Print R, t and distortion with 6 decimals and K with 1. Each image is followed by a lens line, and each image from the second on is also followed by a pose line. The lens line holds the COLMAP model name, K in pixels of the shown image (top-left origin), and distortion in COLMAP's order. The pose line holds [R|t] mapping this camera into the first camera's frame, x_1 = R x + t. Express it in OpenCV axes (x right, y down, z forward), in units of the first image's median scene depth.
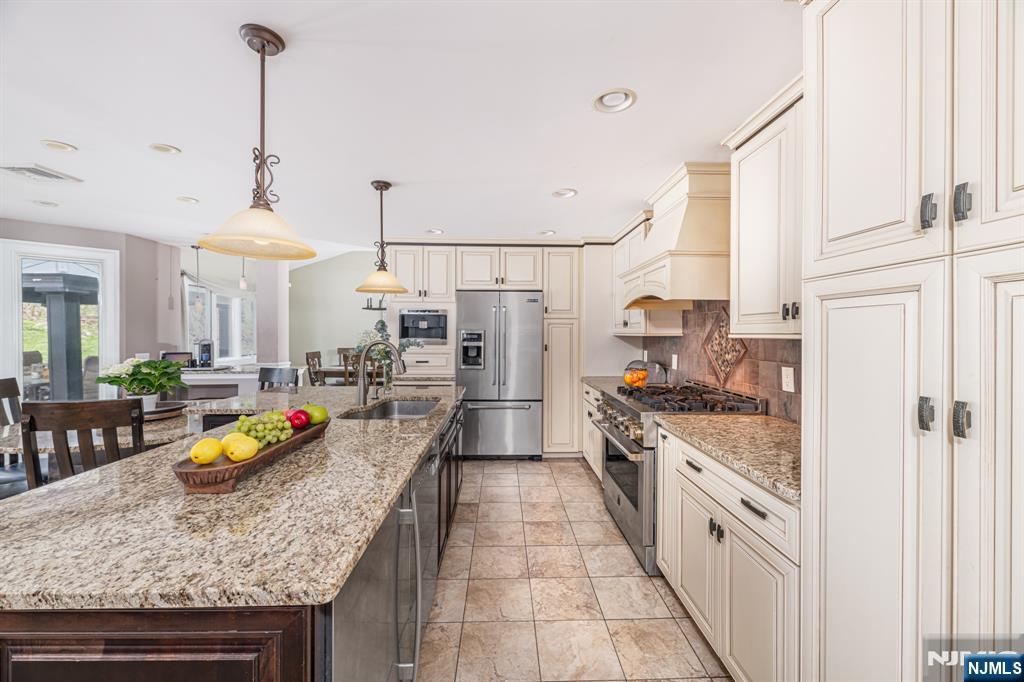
lens RADIAL K [[405.8, 0, 512.2], [0, 405.8, 335.2], [0, 0, 1]] dist [-0.003012, -0.000078]
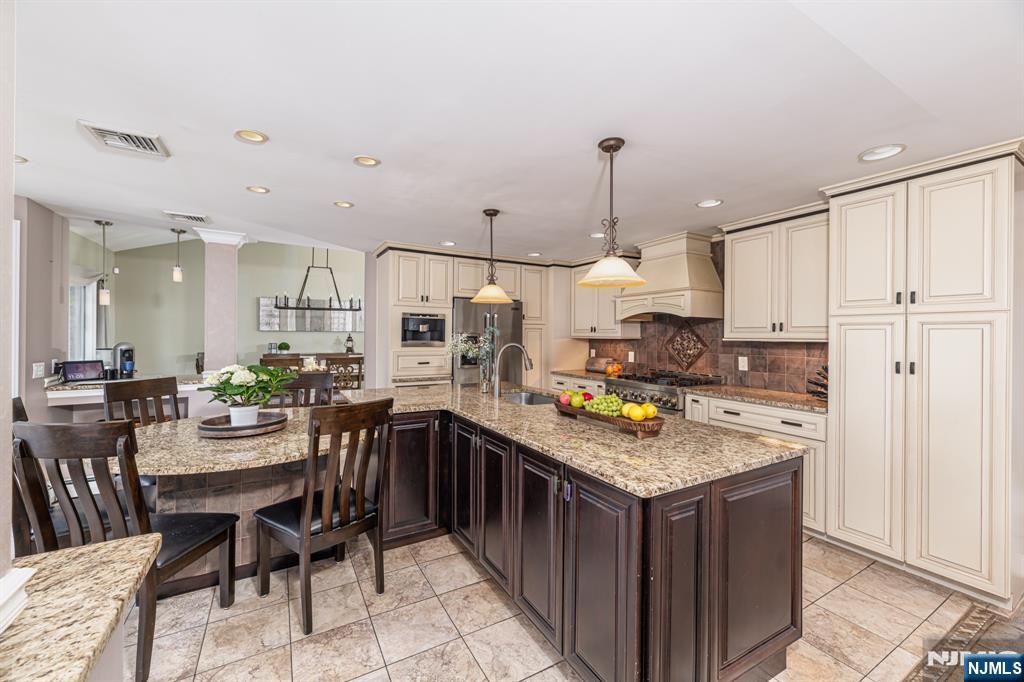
lens RADIAL K [[405.8, 0, 517.5], [0, 405.8, 337.7], [0, 0, 1]] dist [-0.003012, -0.000078]
pose [[0.879357, -0.000351, 0.476162, -0.815235], [-0.001403, 0.999993, 0.003328, -0.007532], [-0.476160, -0.003595, 0.879351, -0.075979]]
